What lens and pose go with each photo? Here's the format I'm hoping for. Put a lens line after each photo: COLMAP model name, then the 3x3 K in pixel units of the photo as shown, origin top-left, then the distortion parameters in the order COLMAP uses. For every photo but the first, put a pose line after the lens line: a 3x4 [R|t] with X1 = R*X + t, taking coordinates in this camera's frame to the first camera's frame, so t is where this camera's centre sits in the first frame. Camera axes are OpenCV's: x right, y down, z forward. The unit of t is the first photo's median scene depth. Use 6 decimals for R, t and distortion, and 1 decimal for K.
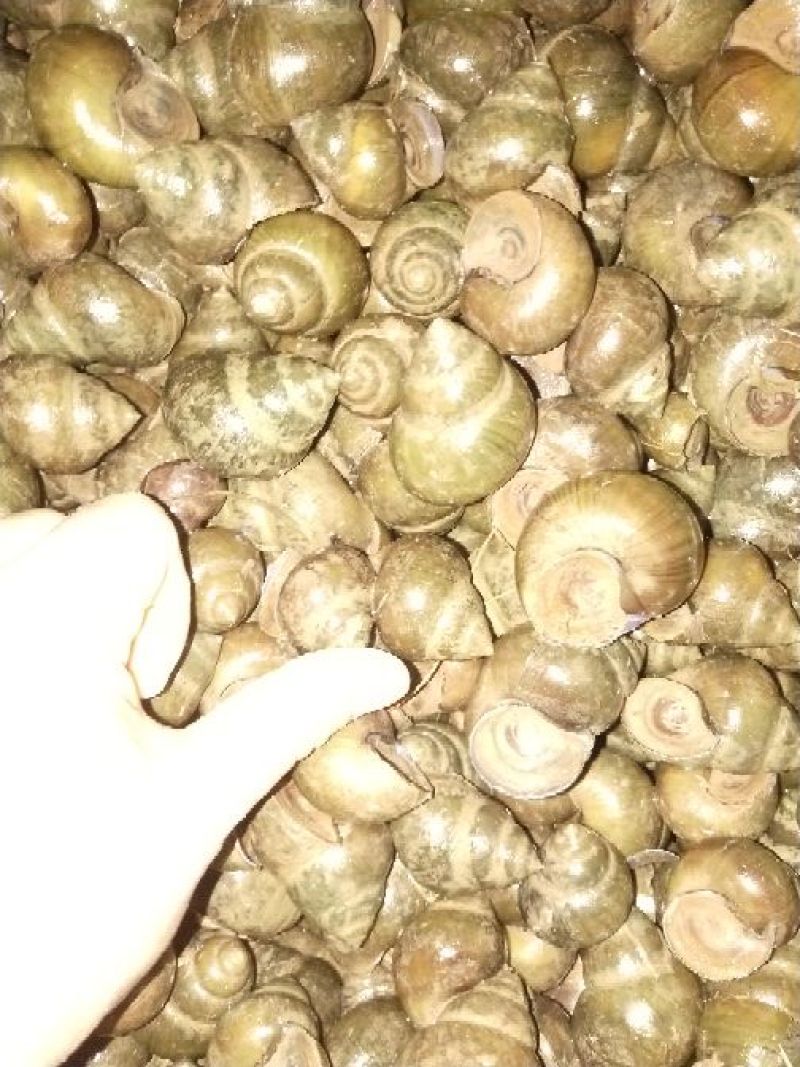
lens RADIAL K [[857.0, 0, 396.0], [0, 857.0, 536.9], [0, 0, 1]] dist [-0.031796, 0.059008]
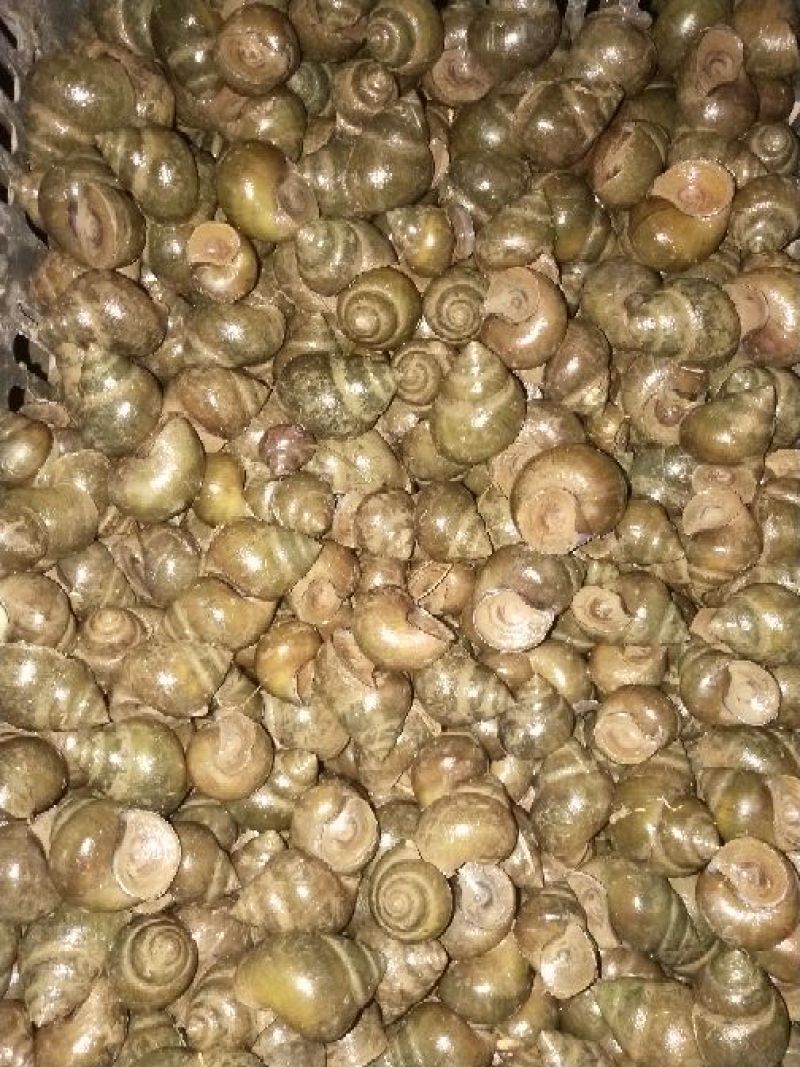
lens RADIAL K [[857.0, 0, 396.0], [0, 857.0, 536.9], [0, 0, 1]] dist [-0.031796, 0.059008]
pose [[0.993073, 0.054270, 0.104212, -0.223387], [-0.048276, 0.997078, -0.059201, 0.197965], [-0.107120, 0.053760, 0.992792, -0.520748]]
